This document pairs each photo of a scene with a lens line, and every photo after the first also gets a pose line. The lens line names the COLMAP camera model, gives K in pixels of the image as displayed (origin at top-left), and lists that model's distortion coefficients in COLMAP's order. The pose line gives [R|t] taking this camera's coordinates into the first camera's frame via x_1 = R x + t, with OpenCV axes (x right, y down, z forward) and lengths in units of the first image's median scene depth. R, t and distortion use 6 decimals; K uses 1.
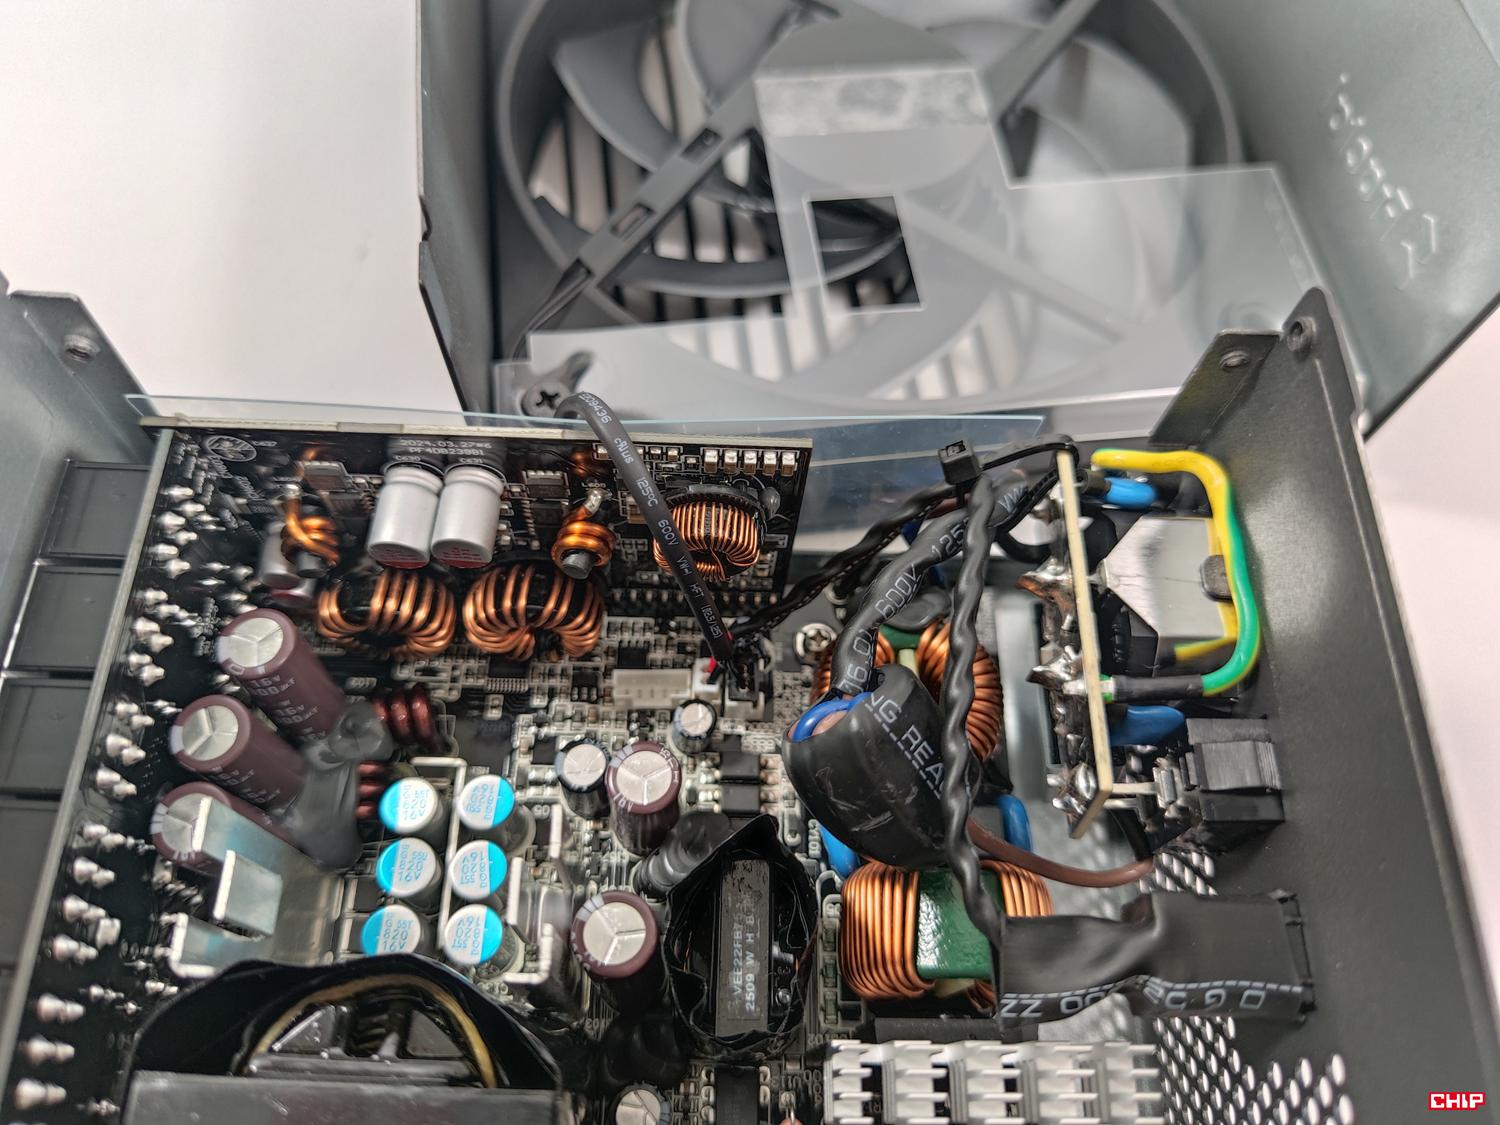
lens RADIAL K [[1241.5, 0, 764.1], [0, 1241.5, 565.6], [0, 0, 1]] dist [-0.000029, -0.014847]
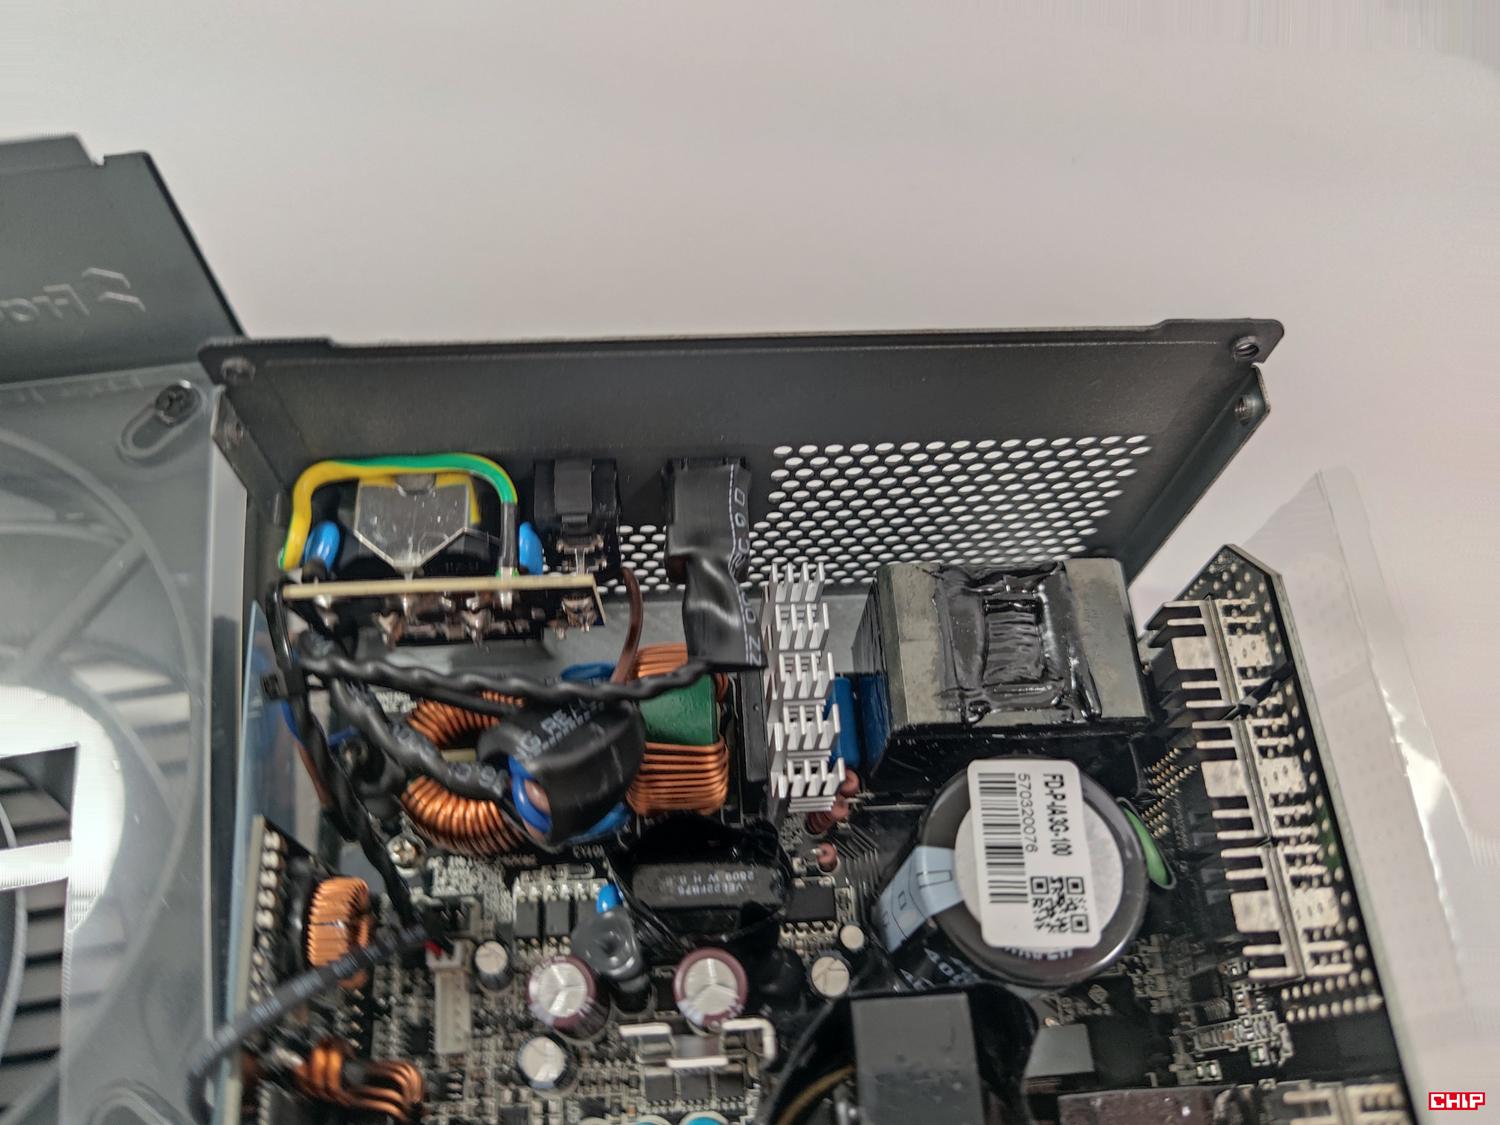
lens RADIAL K [[1241.5, 0, 757.3], [0, 1241.5, 563.0], [0, 0, 1]] dist [-0.000029, -0.014847]
pose [[-0.086867, -0.908182, 0.409462, -0.220340], [0.857274, 0.141228, 0.495112, -0.277430], [-0.507479, 0.394030, 0.766293, -0.065668]]
